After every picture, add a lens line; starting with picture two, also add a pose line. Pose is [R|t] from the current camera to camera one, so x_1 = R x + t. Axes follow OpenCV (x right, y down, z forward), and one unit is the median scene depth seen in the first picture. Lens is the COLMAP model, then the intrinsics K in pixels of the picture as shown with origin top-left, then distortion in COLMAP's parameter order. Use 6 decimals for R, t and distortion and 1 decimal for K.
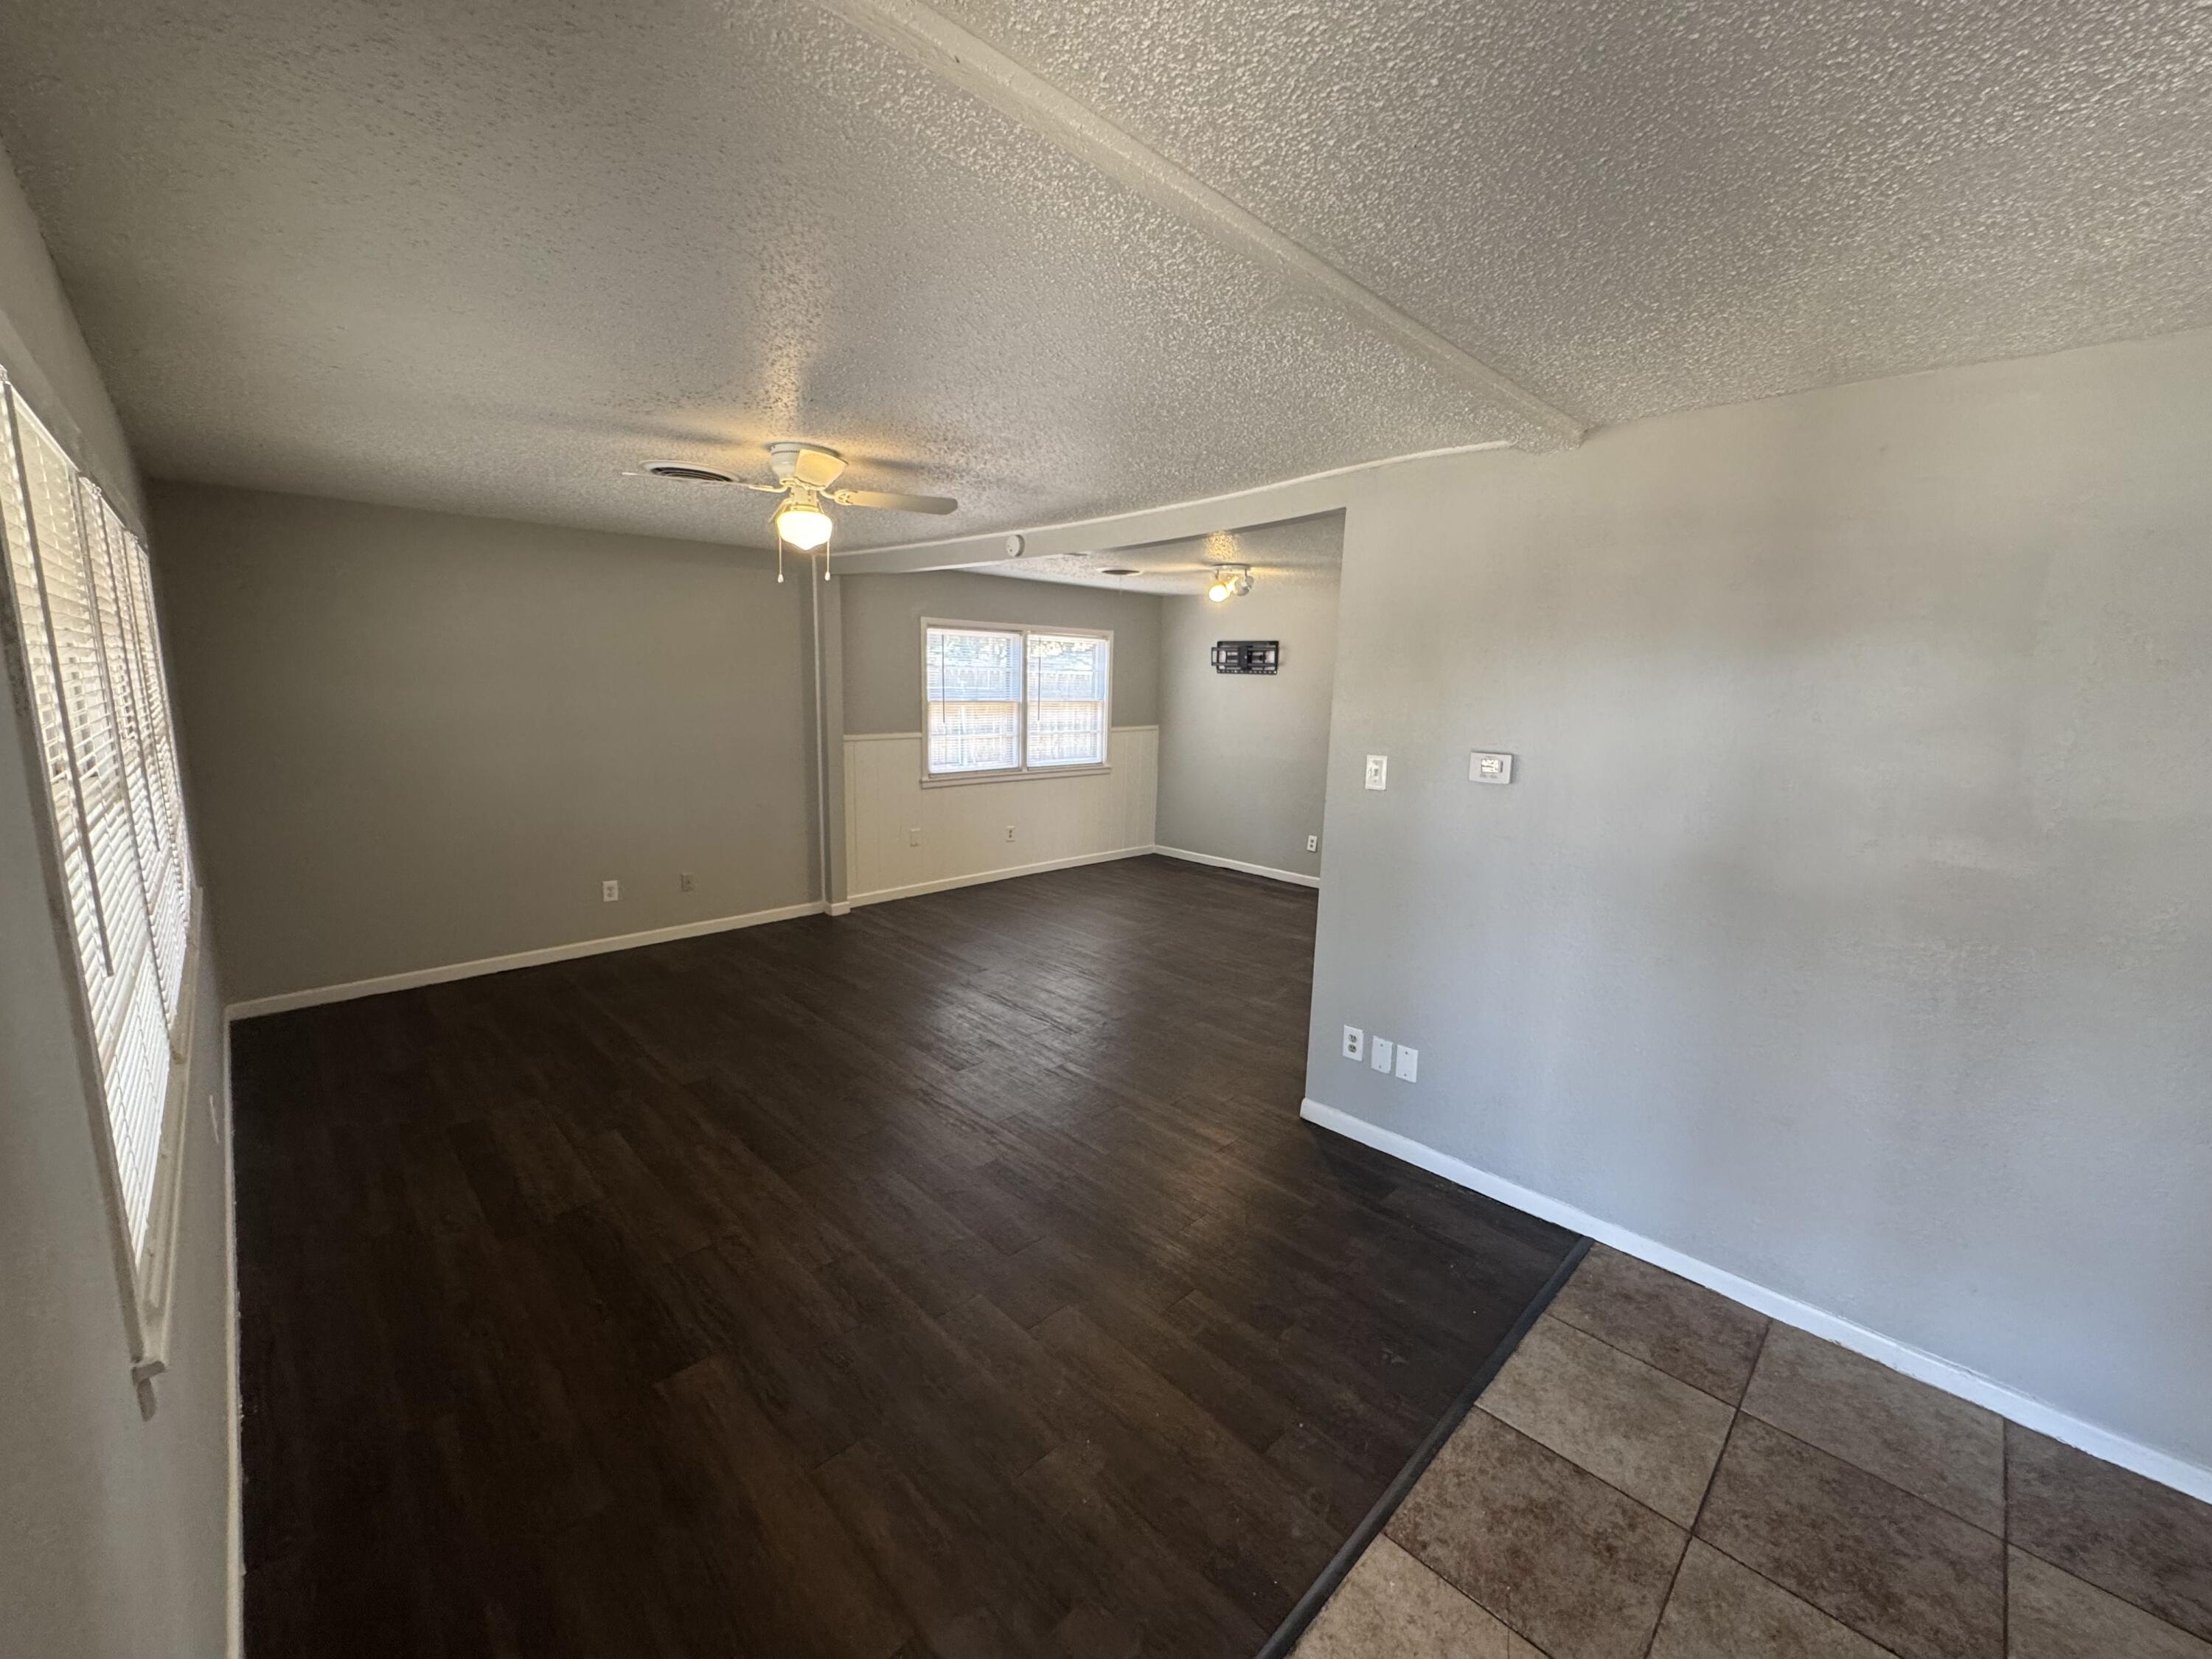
lens RADIAL K [[885.1, 0, 1108.2], [0, 885.1, 829.3], [0, 0, 1]] dist [-0.003156, 0.000117]
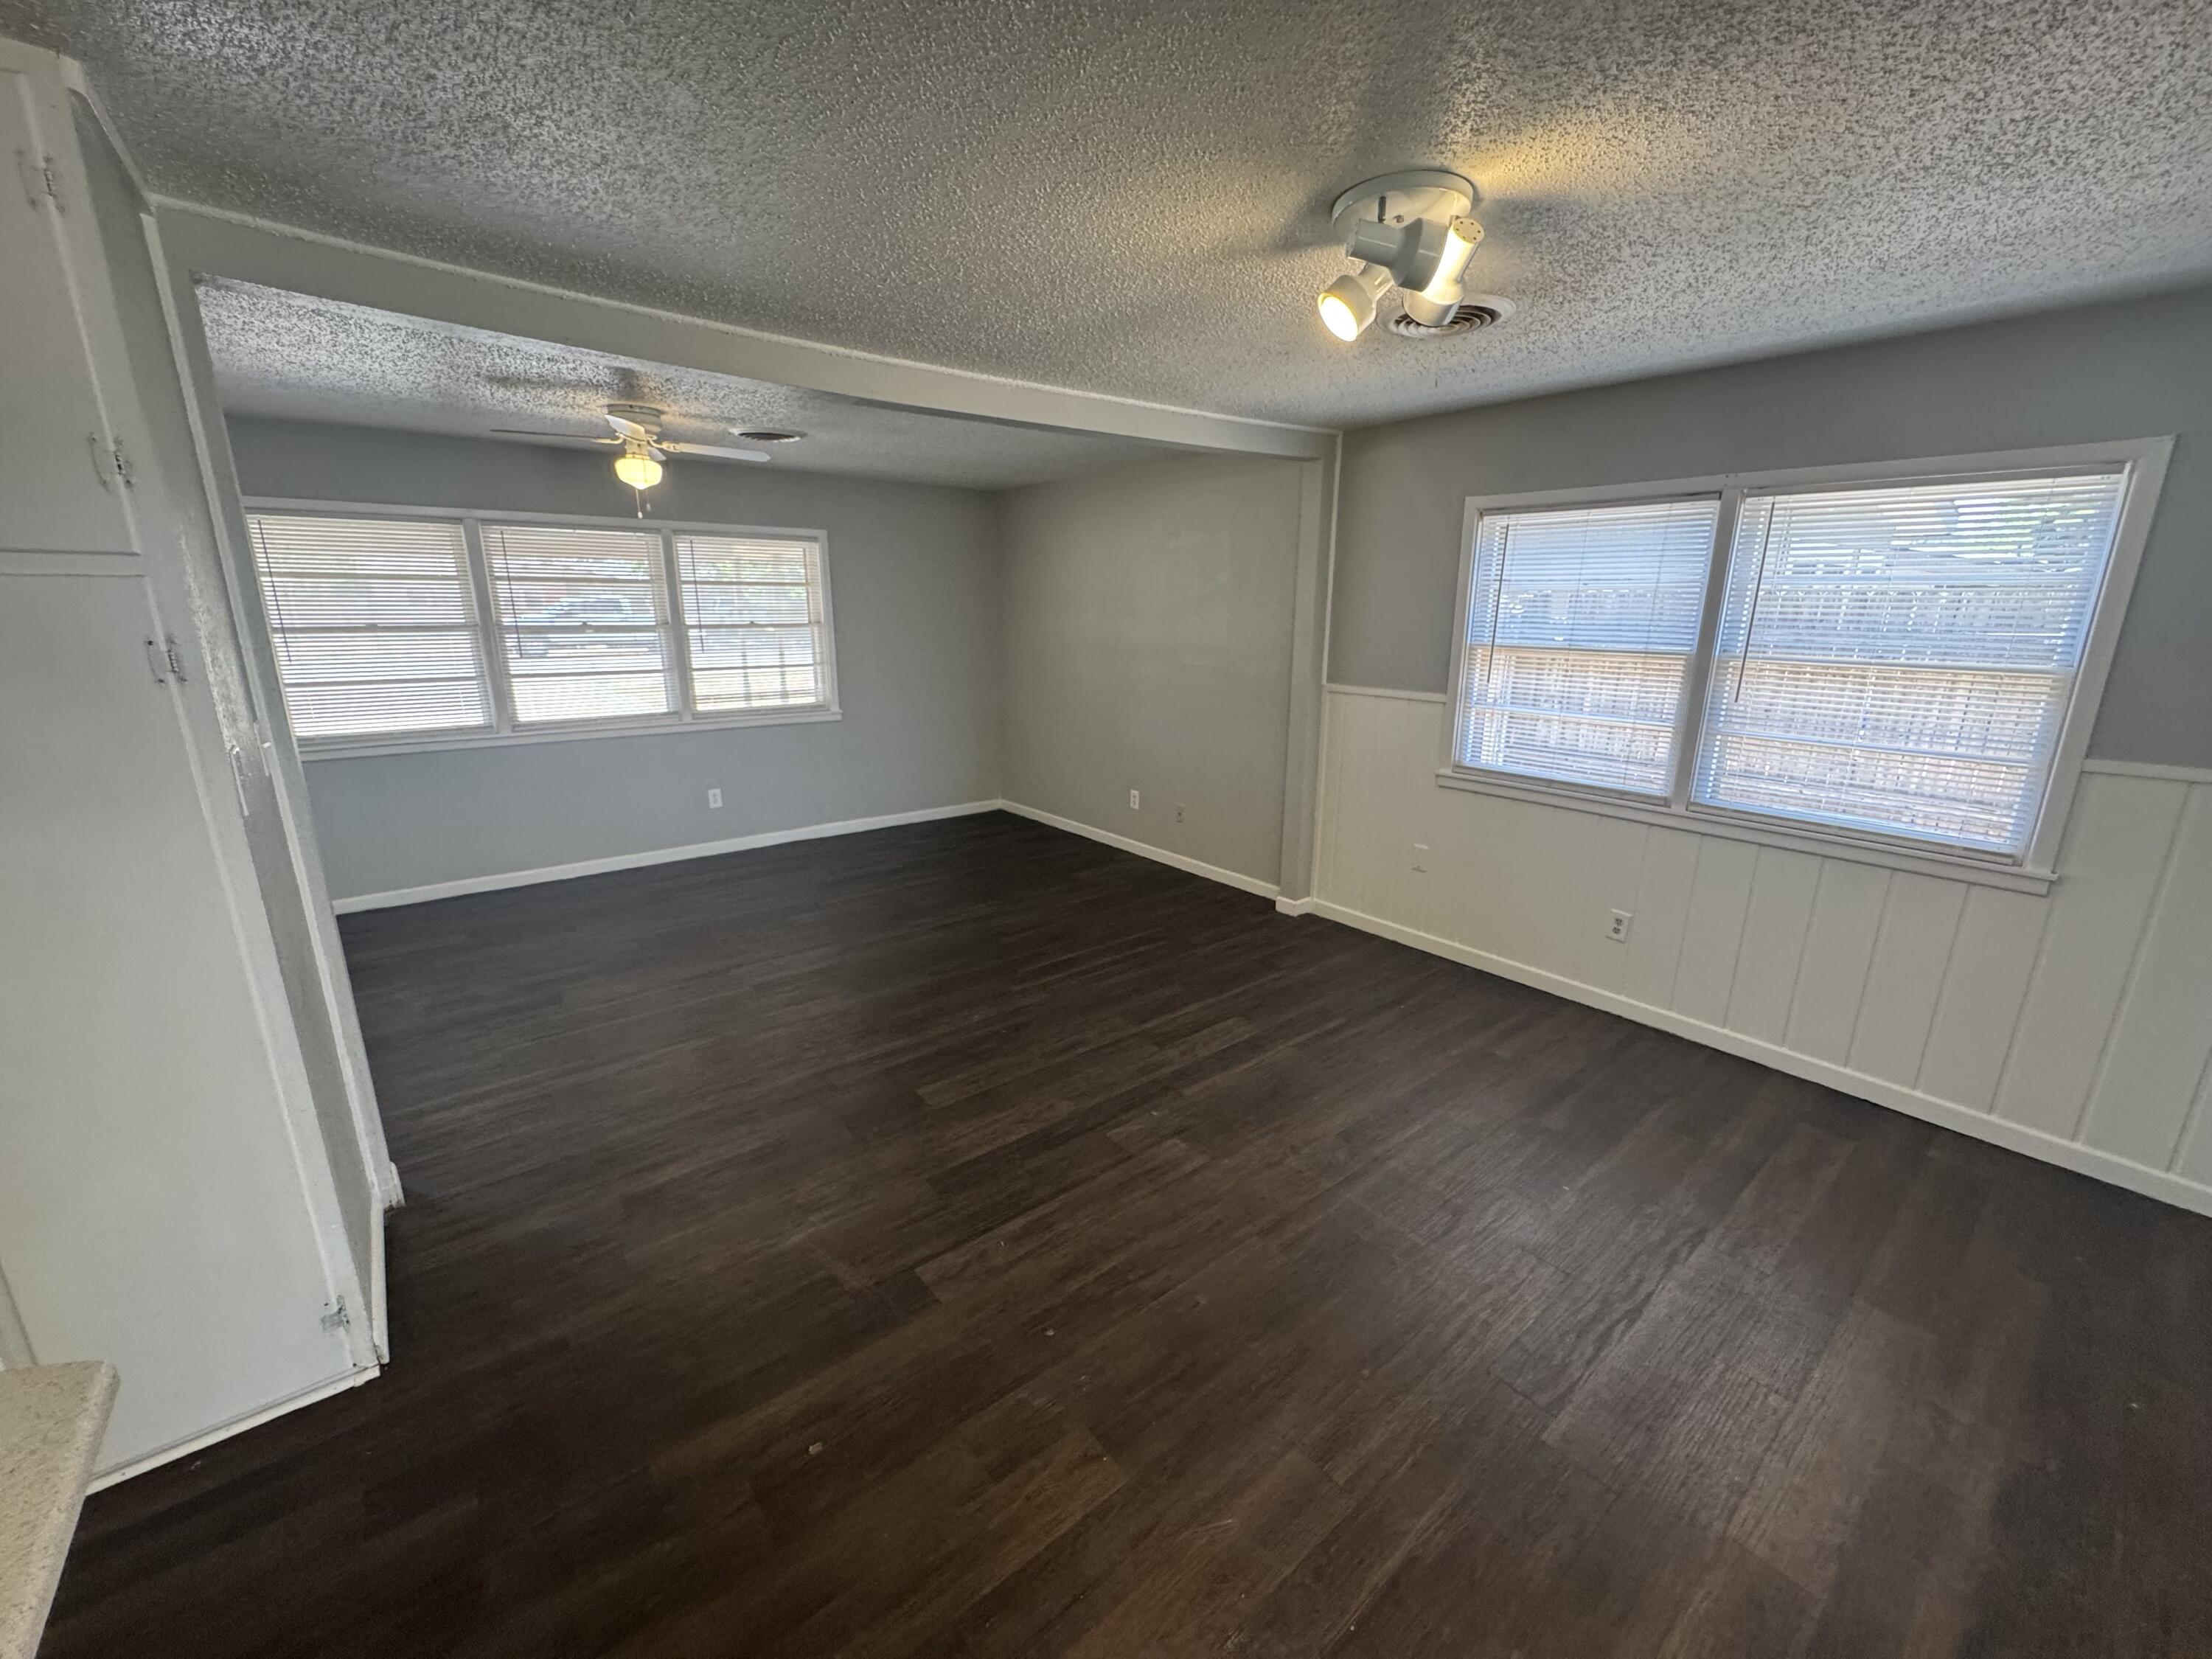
lens RADIAL K [[885.1, 0, 1108.2], [0, 885.1, 829.3], [0, 0, 1]] dist [-0.003156, 0.000117]
pose [[-0.105047, 0.228114, -0.967951, 0.480777], [-0.177901, 0.953325, 0.243974, -0.144895], [0.978425, 0.197828, -0.059562, 0.933560]]
